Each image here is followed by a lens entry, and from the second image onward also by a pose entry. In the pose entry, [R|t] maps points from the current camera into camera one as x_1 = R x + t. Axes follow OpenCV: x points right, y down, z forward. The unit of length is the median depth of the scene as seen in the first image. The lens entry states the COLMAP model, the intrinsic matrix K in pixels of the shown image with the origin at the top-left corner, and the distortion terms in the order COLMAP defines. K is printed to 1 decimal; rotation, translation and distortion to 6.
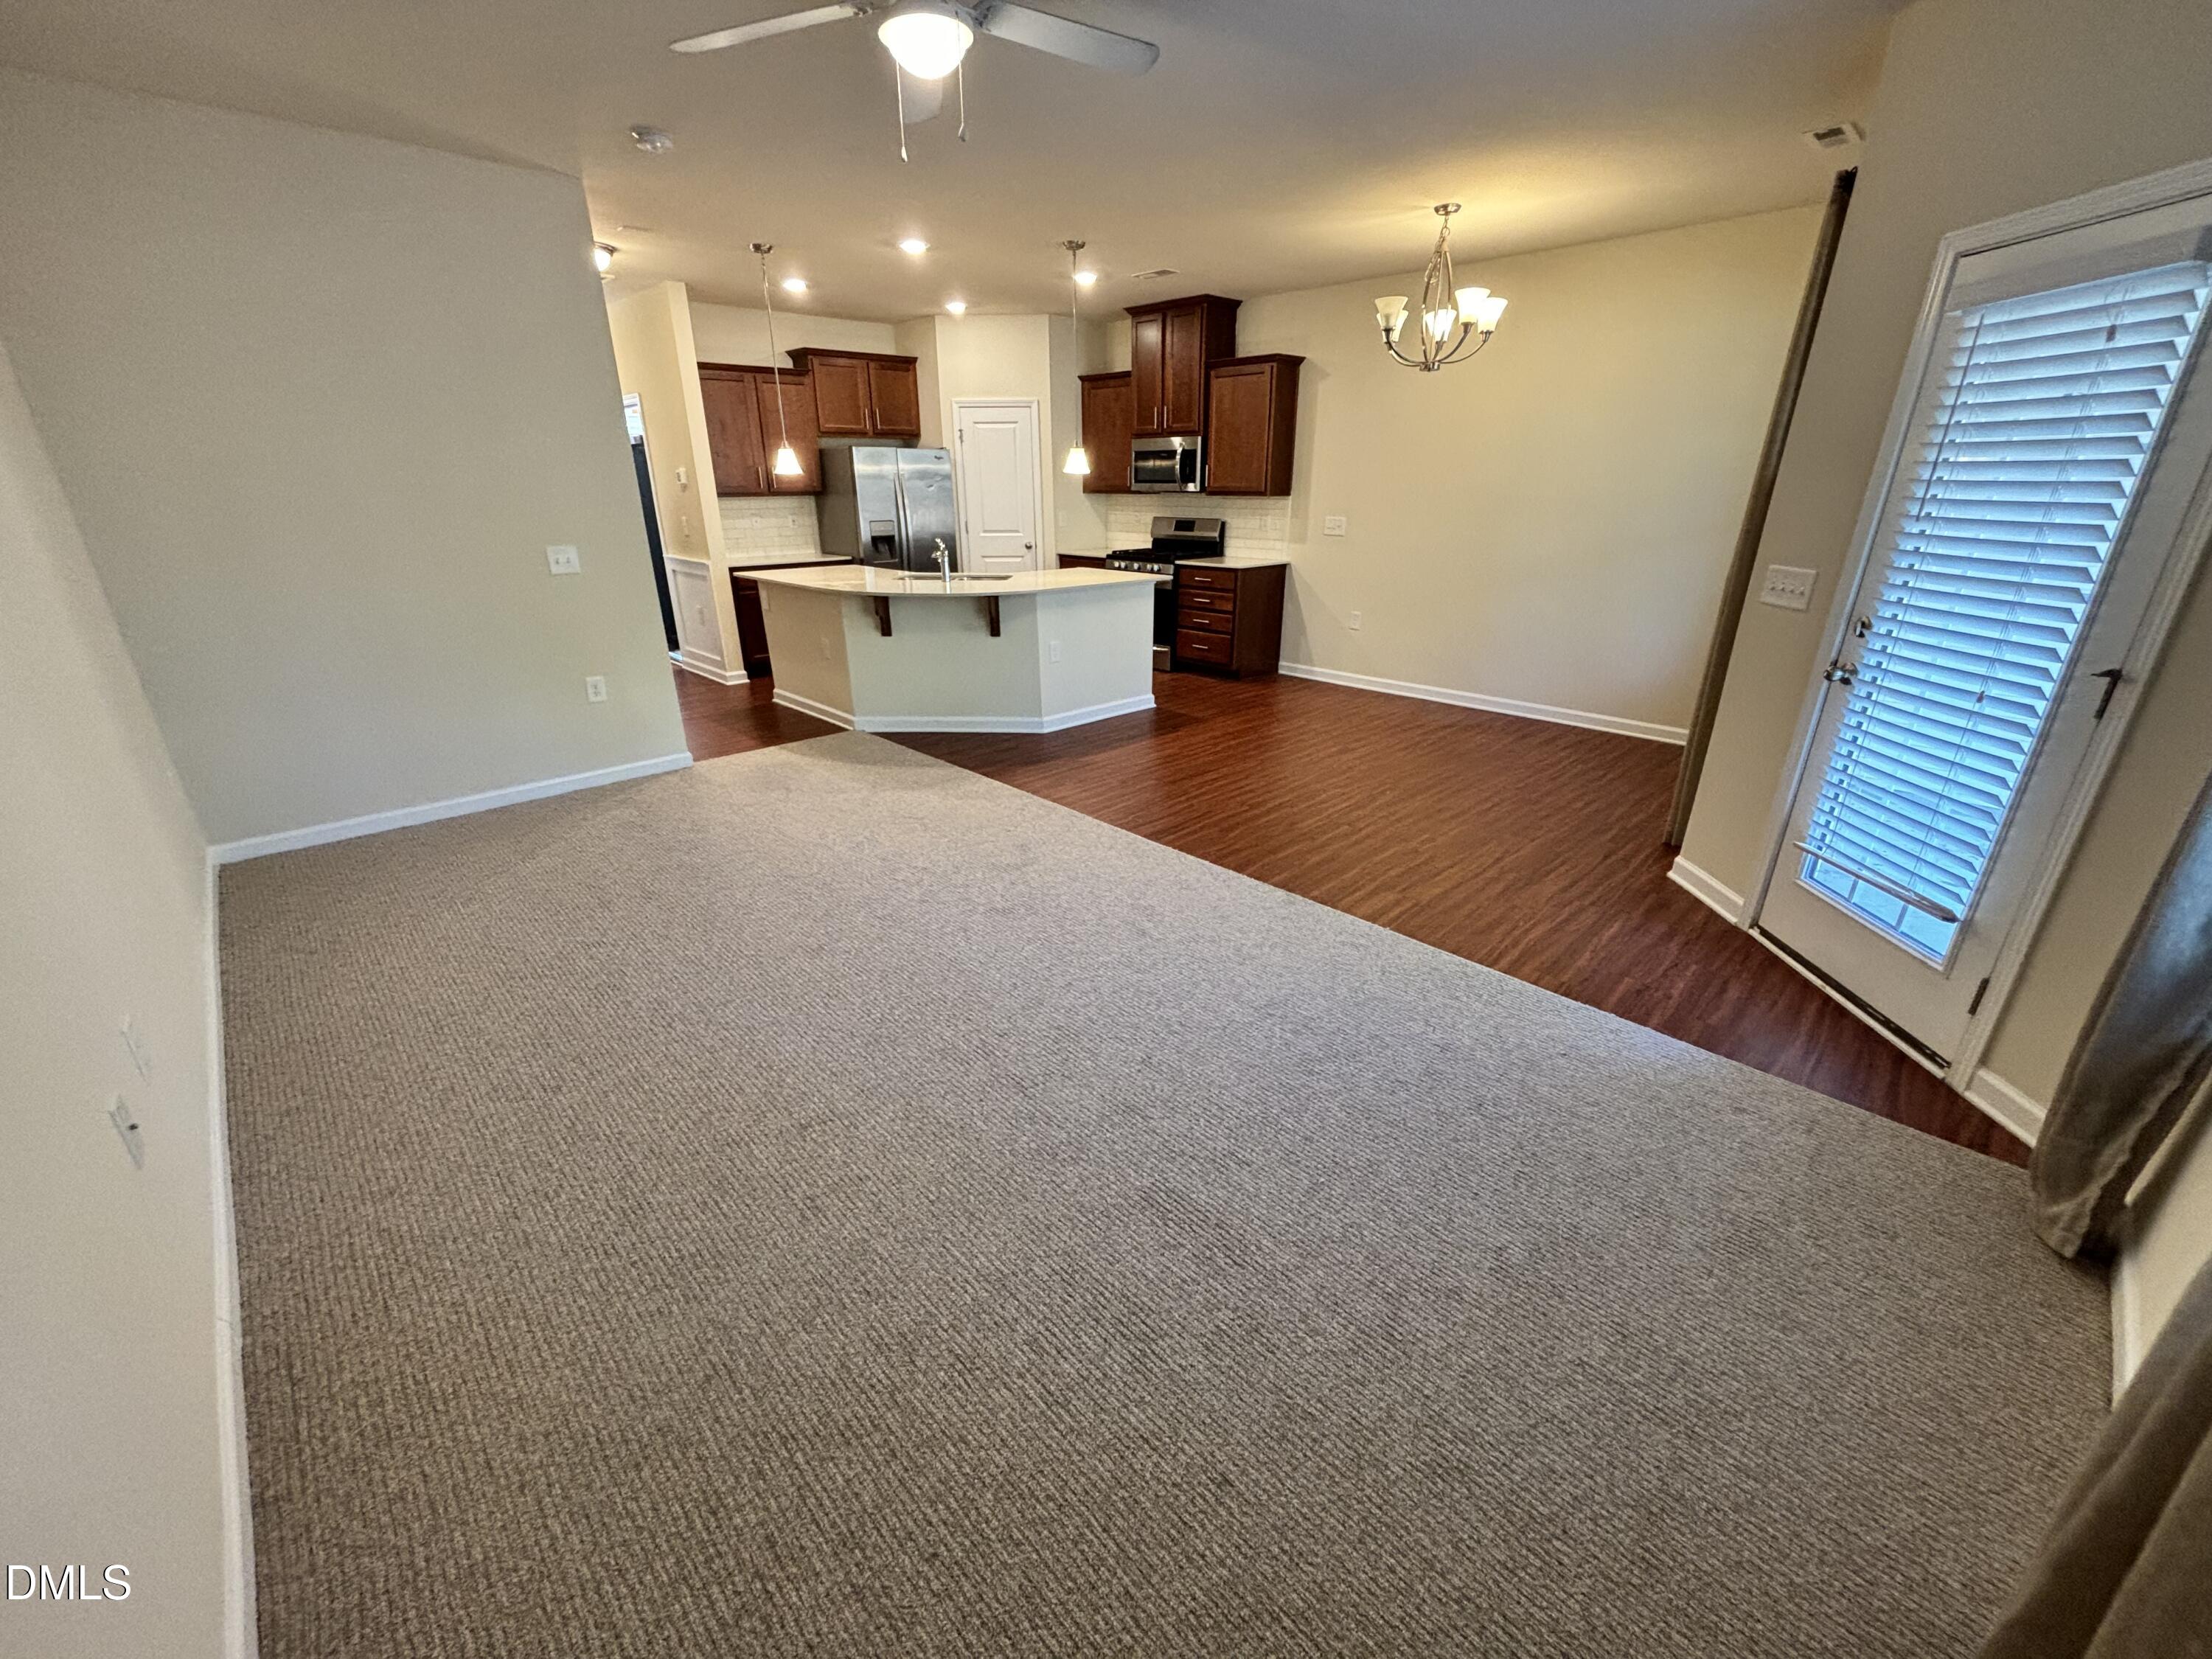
lens RADIAL K [[886.5, 0, 1106.0], [0, 886.5, 829.5], [0, 0, 1]] dist [-0.013614, -0.000134]
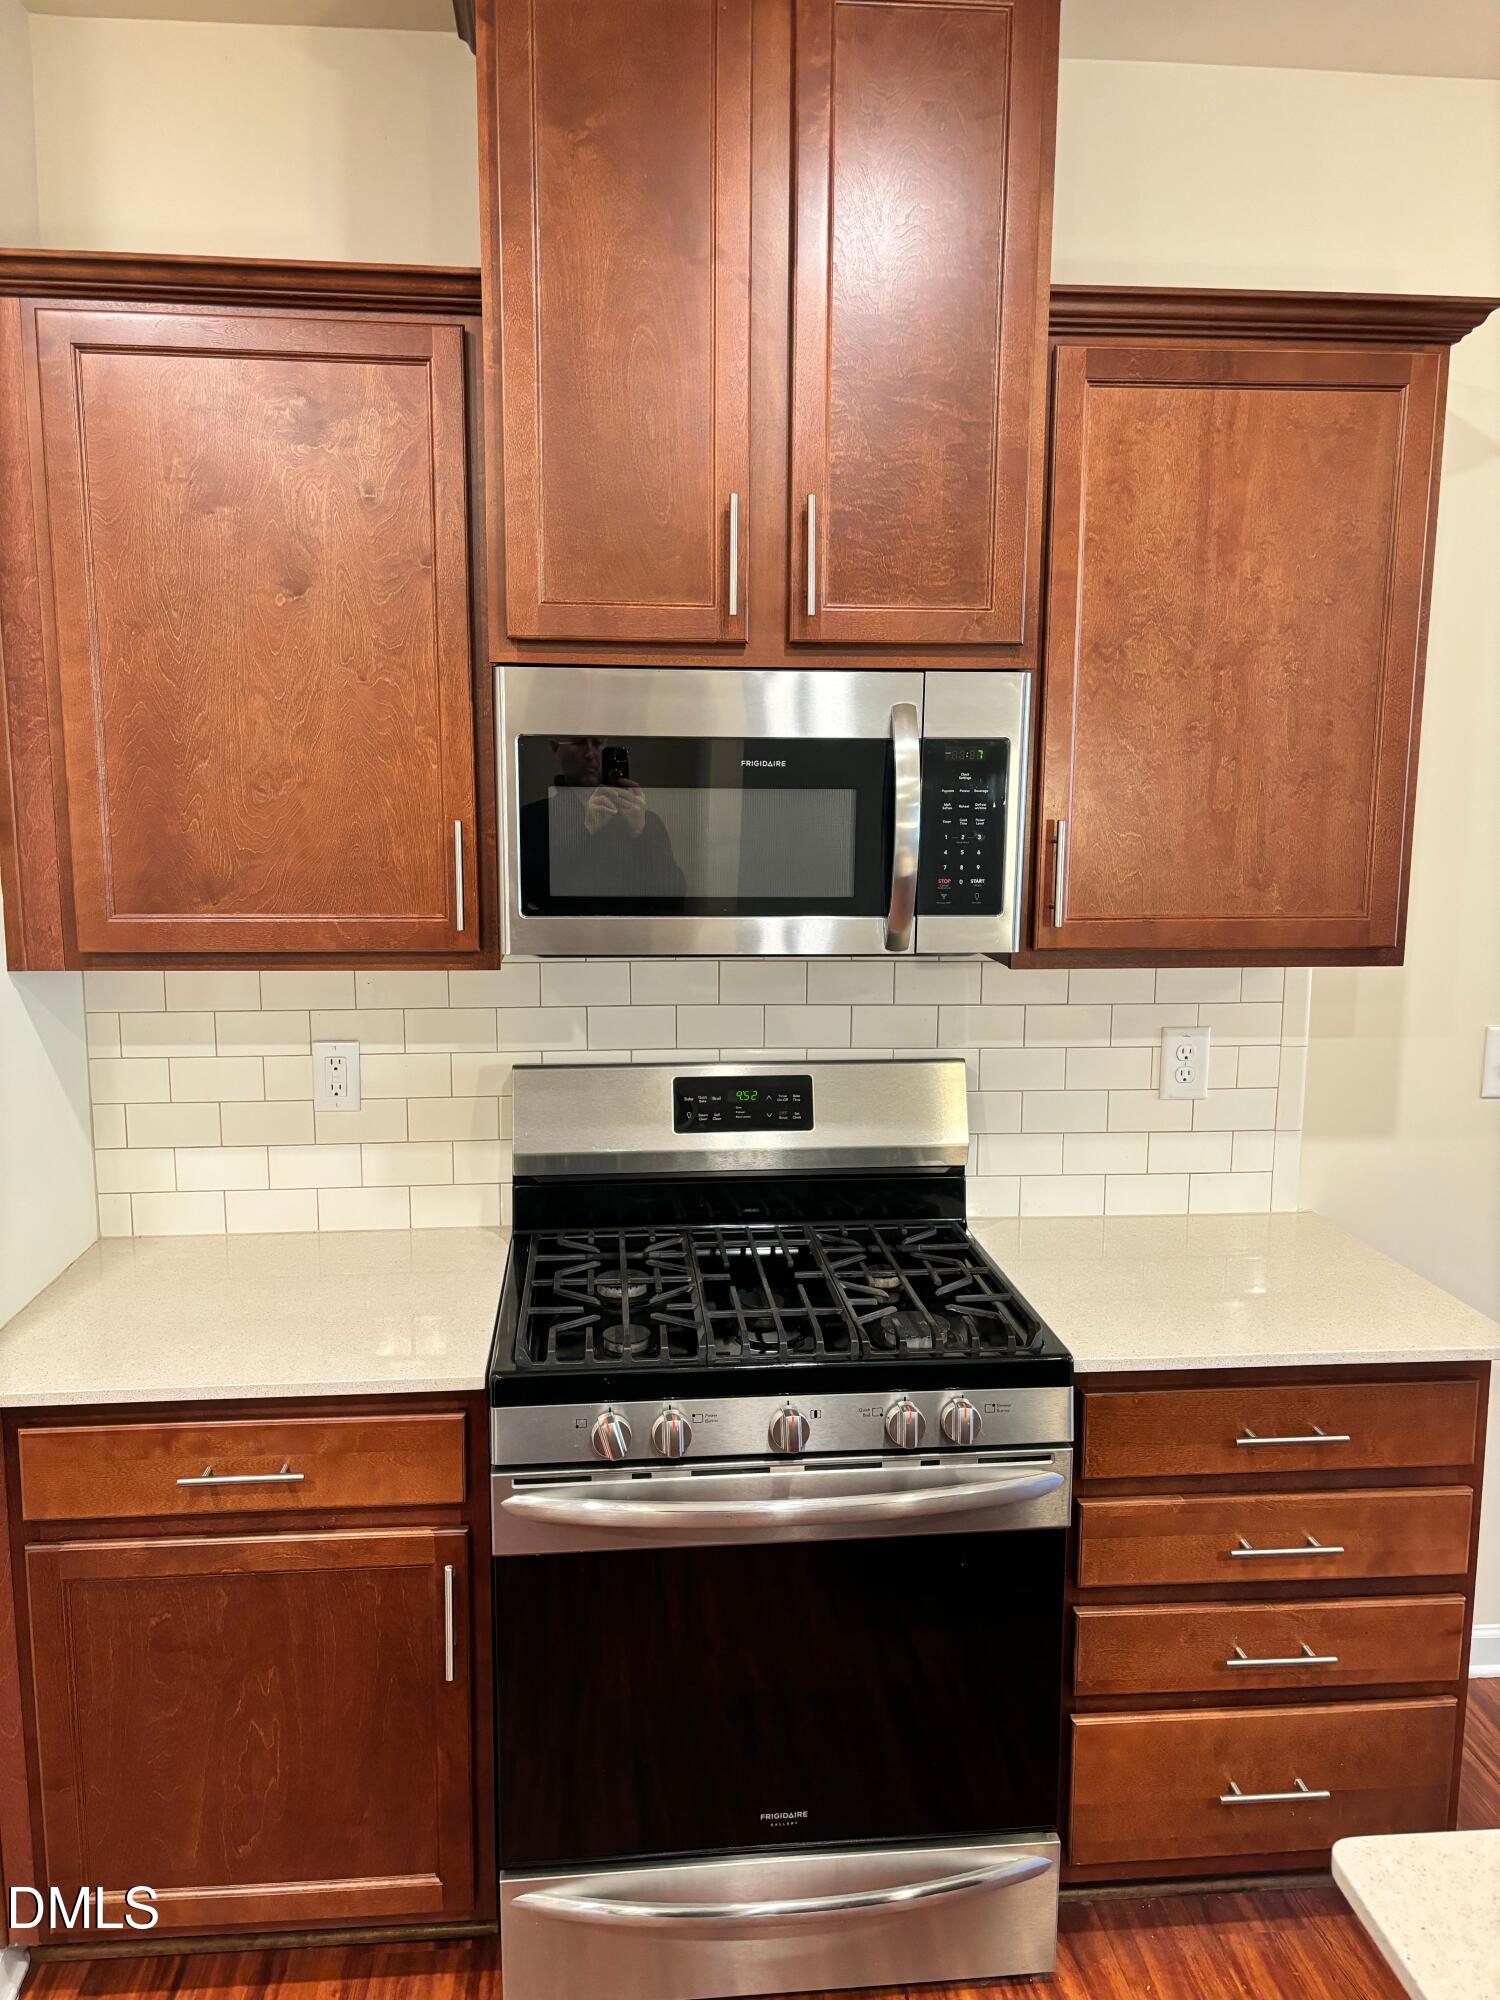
lens RADIAL K [[1489.1, 0, 750.0], [0, 1489.1, 1000.0], [0, 0, 1]] dist [0.001674, -0.039672]
pose [[0.617877, -0.110321, 0.778497, -0.163450], [0.284429, 0.954416, -0.090495, -0.344213], [-0.733027, 0.277342, 0.621090, 0.812236]]
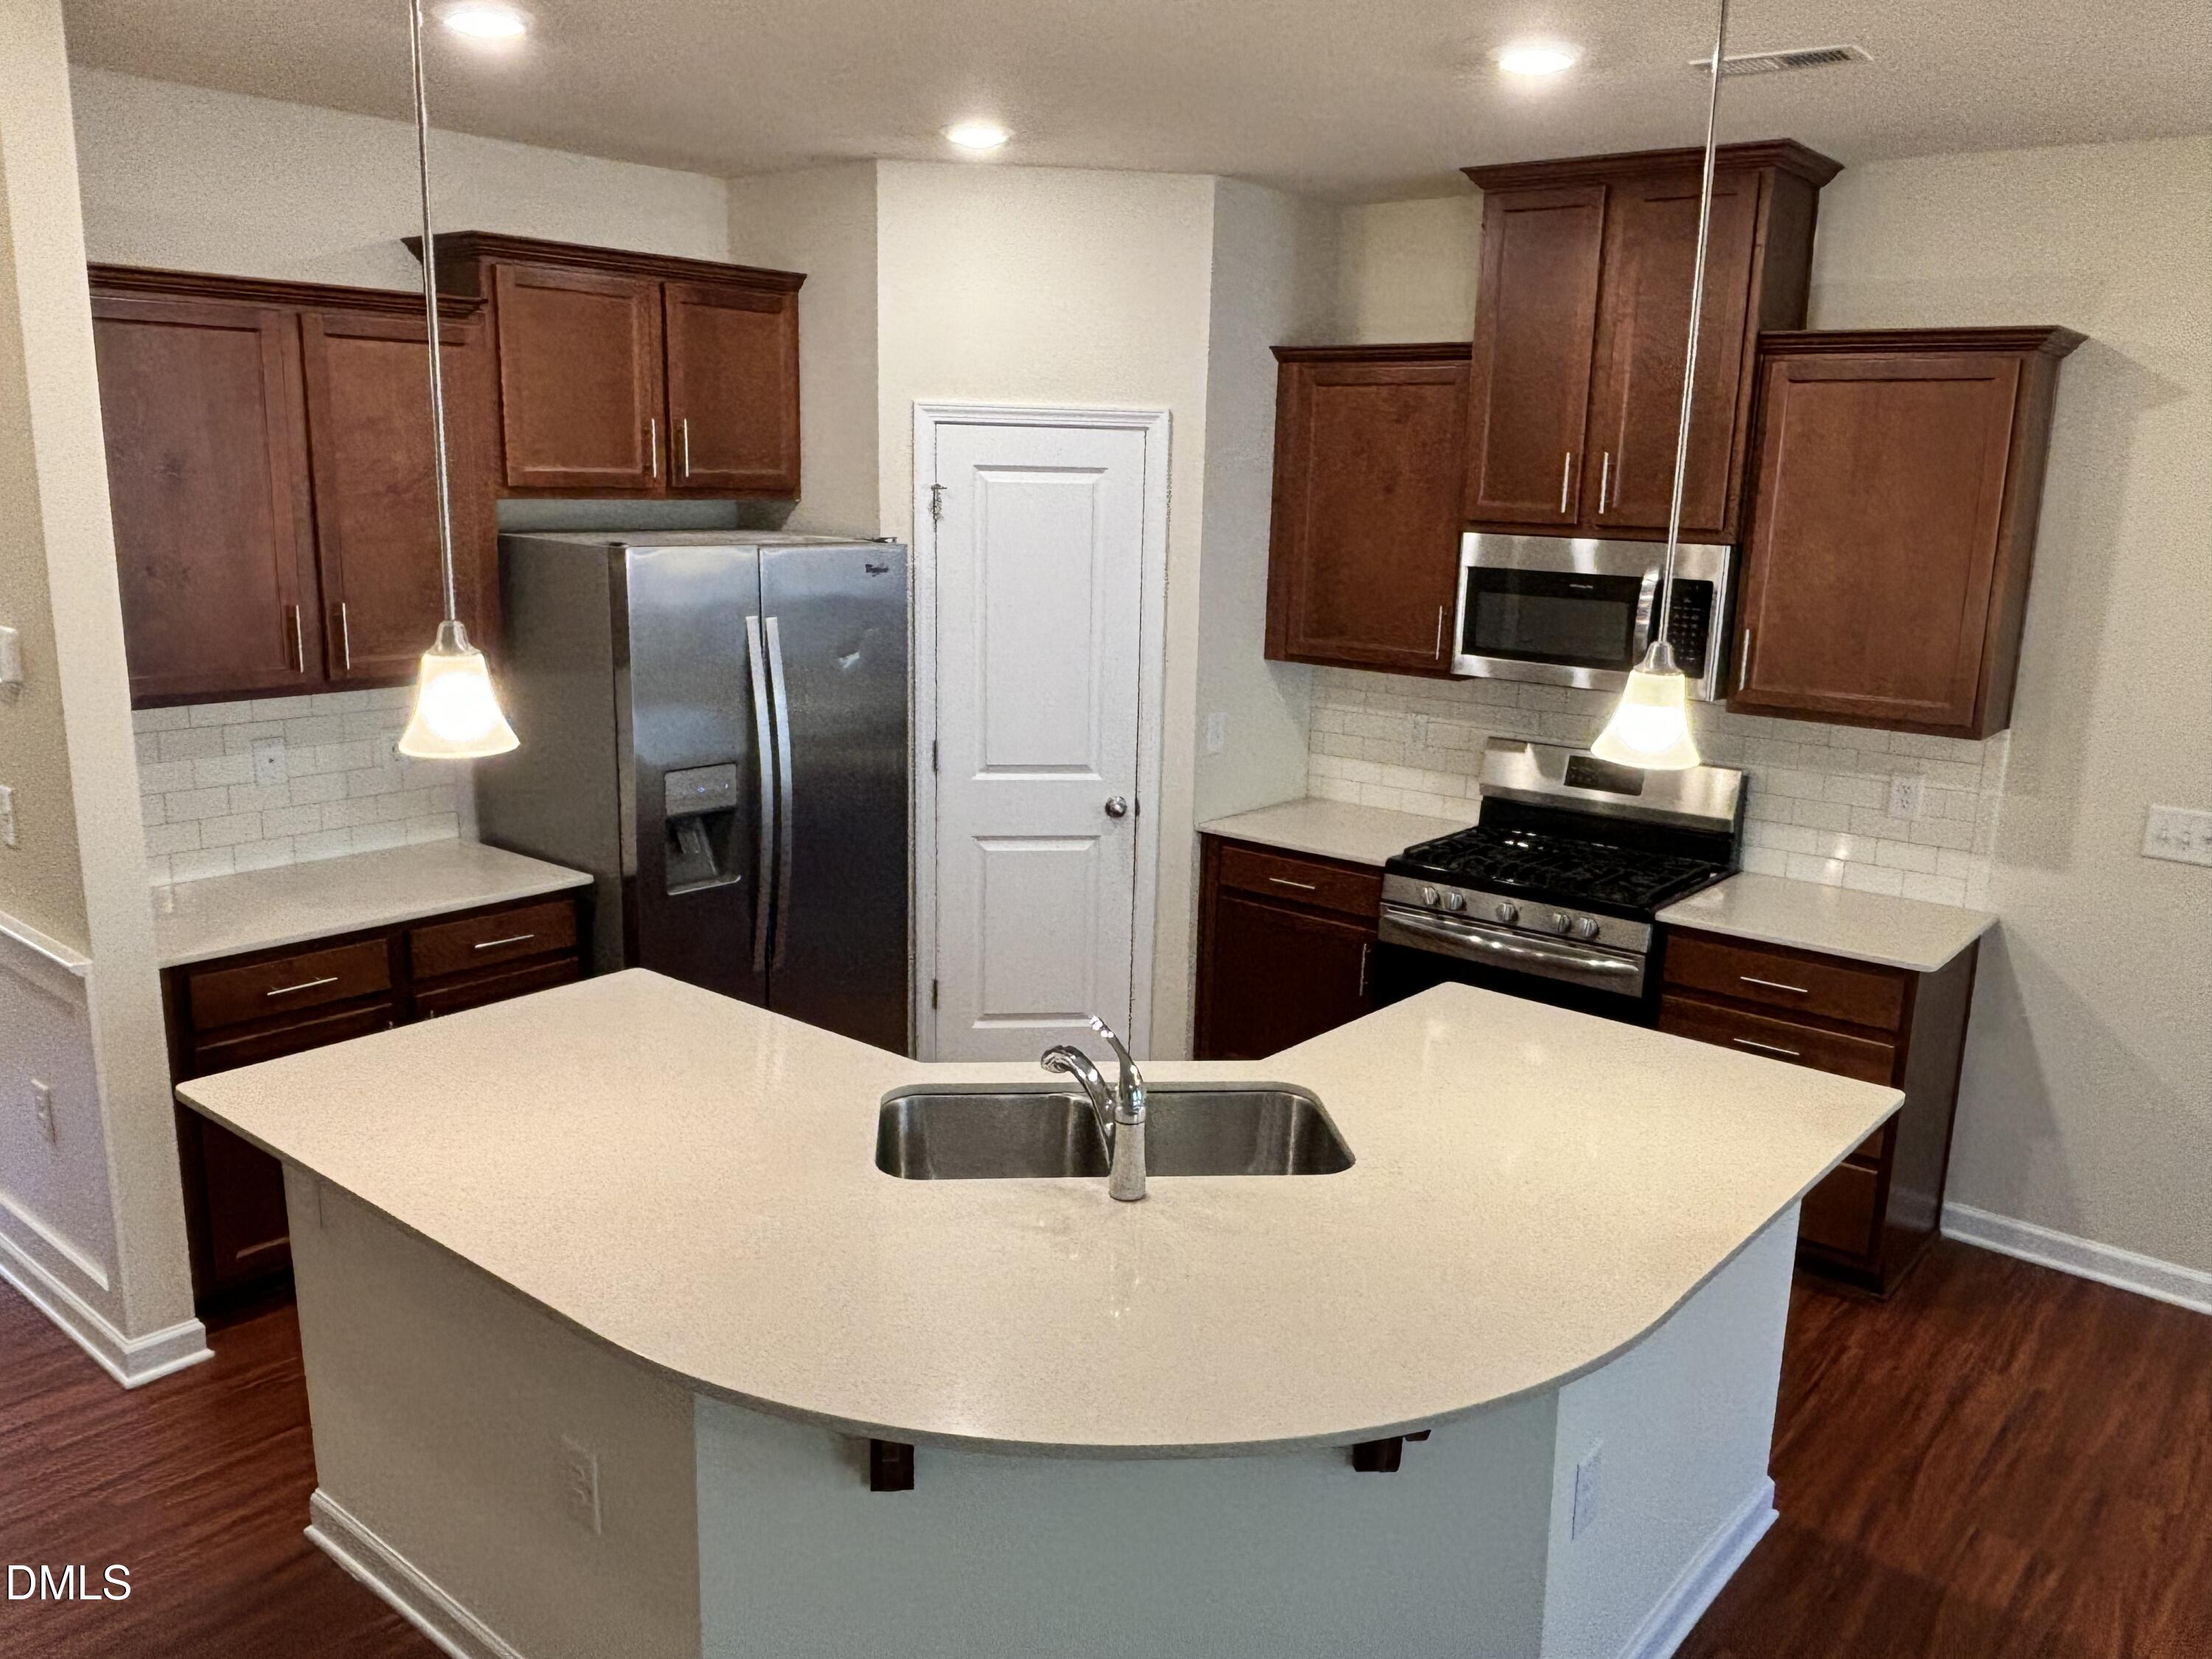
lens RADIAL K [[1592.2, 0, 1106.0], [0, 1592.2, 829.5], [0, 0, 1]] dist [0.002919, -0.043496]
pose [[0.991682, -0.000169, 0.128709, -0.184546], [0.020386, 0.987582, -0.155776, -0.237428], [-0.127085, 0.157104, 0.979371, 0.439136]]
